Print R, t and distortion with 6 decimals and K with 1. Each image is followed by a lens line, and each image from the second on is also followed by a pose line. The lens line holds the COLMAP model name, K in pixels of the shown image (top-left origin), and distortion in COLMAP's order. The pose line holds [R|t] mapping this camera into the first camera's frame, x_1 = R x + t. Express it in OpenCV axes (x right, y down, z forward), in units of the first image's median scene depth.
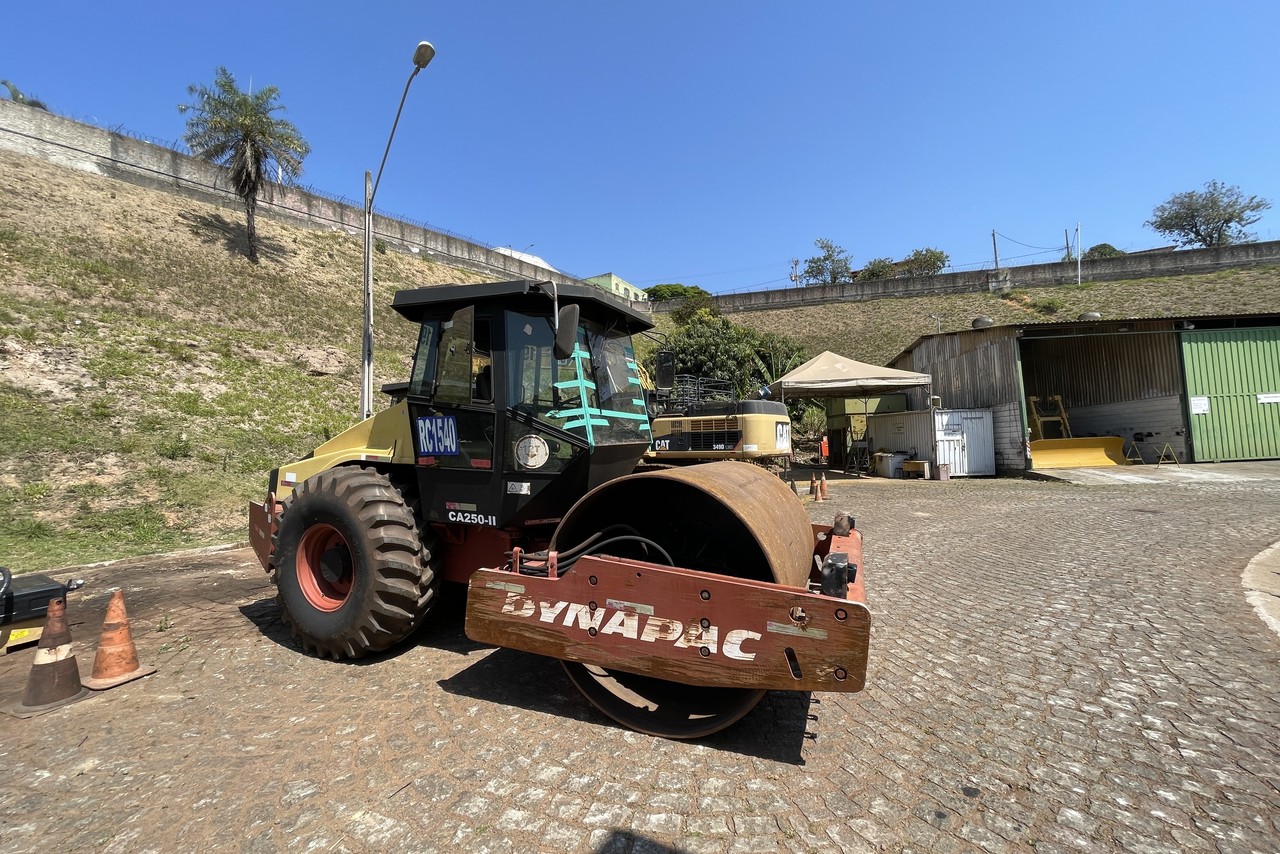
lens RADIAL K [[515.6, 0, 634.2], [0, 515.6, 426.8], [0, 0, 1]] dist [-0.001087, -0.000270]
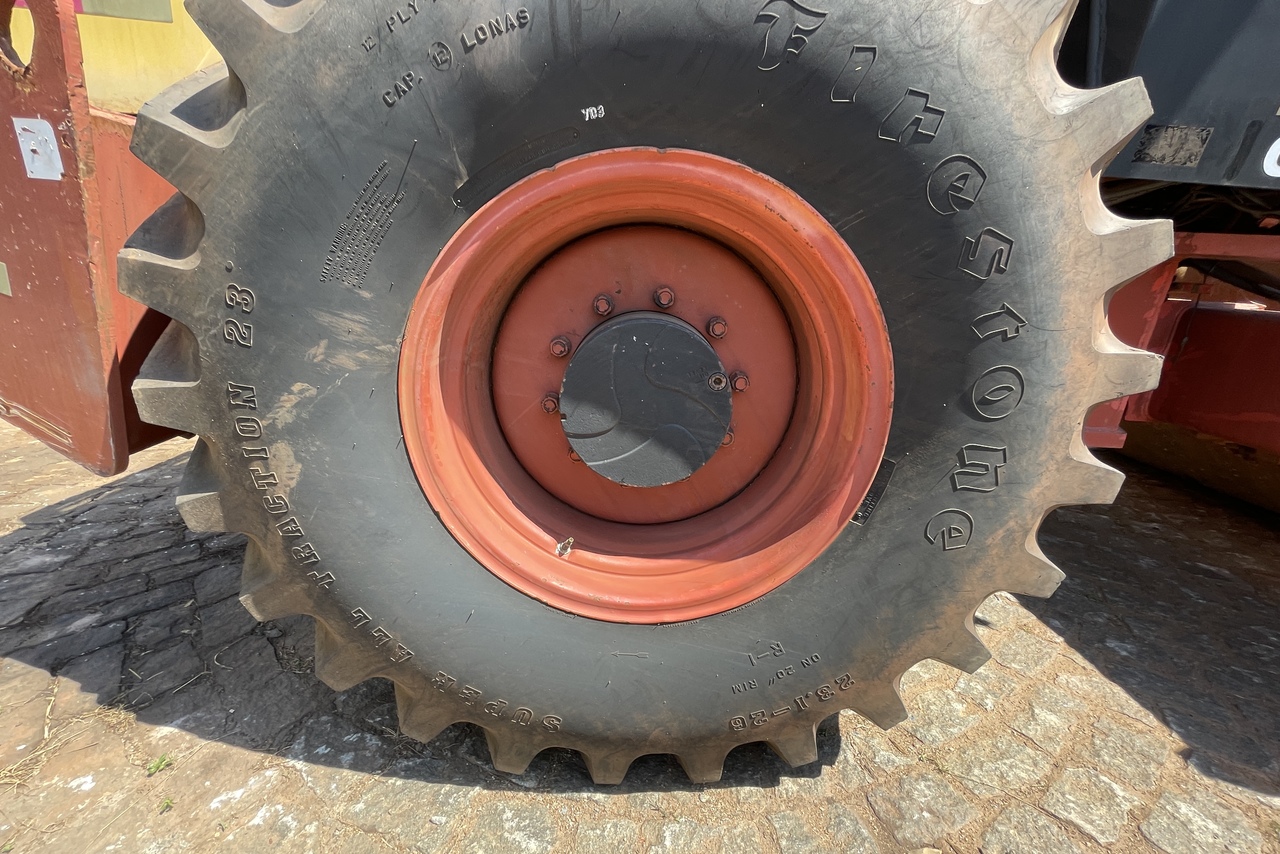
lens RADIAL K [[515.6, 0, 634.2], [0, 515.6, 426.8], [0, 0, 1]] dist [-0.001087, -0.000270]
pose [[0.909375, -0.086751, 0.406831, -0.237902], [-0.053594, 0.945427, 0.321397, 0.075979], [-0.412511, -0.314074, 0.855098, 0.297254]]
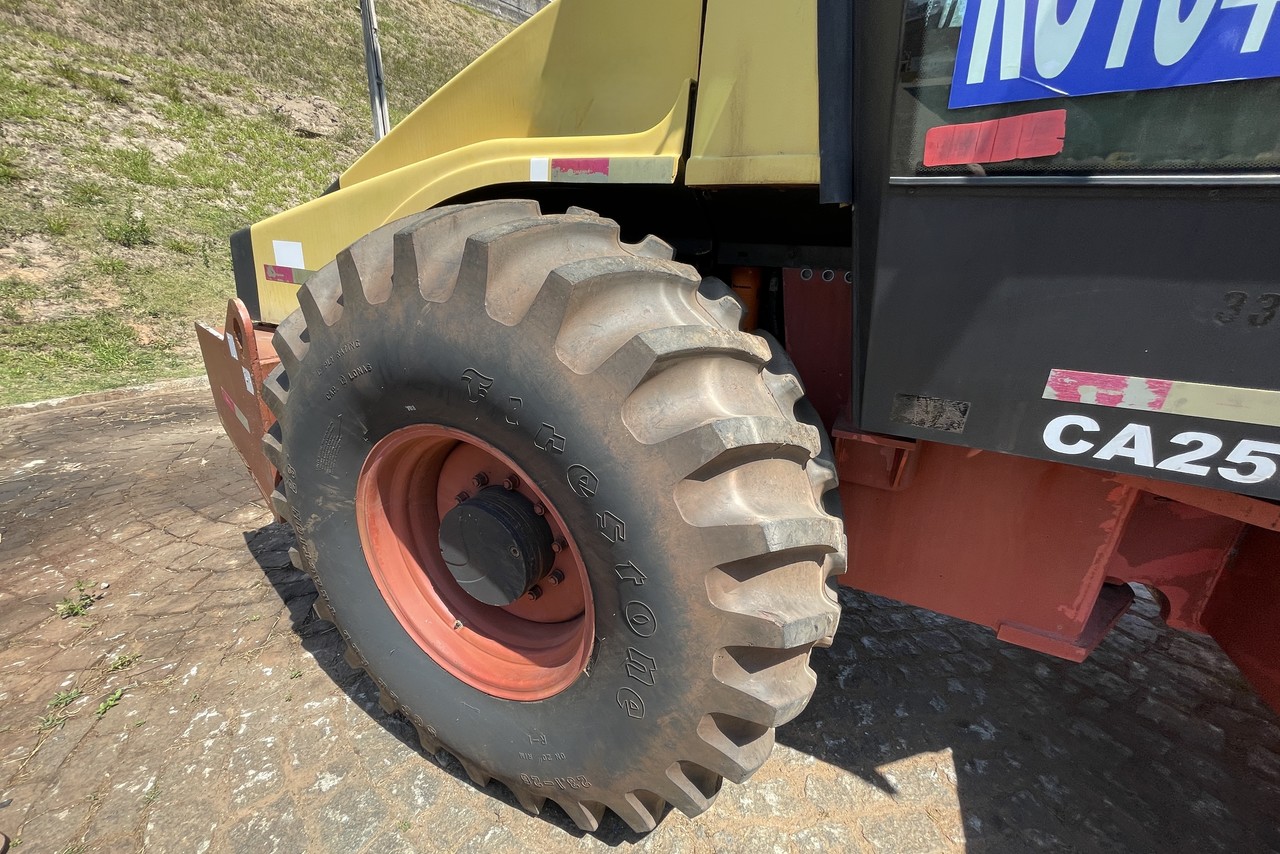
lens RADIAL K [[515.6, 0, 634.2], [0, 515.6, 426.8], [0, 0, 1]] dist [-0.001087, -0.000270]
pose [[0.999336, 0.028023, -0.023269, -0.176123], [-0.018142, 0.936895, 0.349140, 0.033530], [0.031584, -0.348486, 0.936782, 0.267439]]
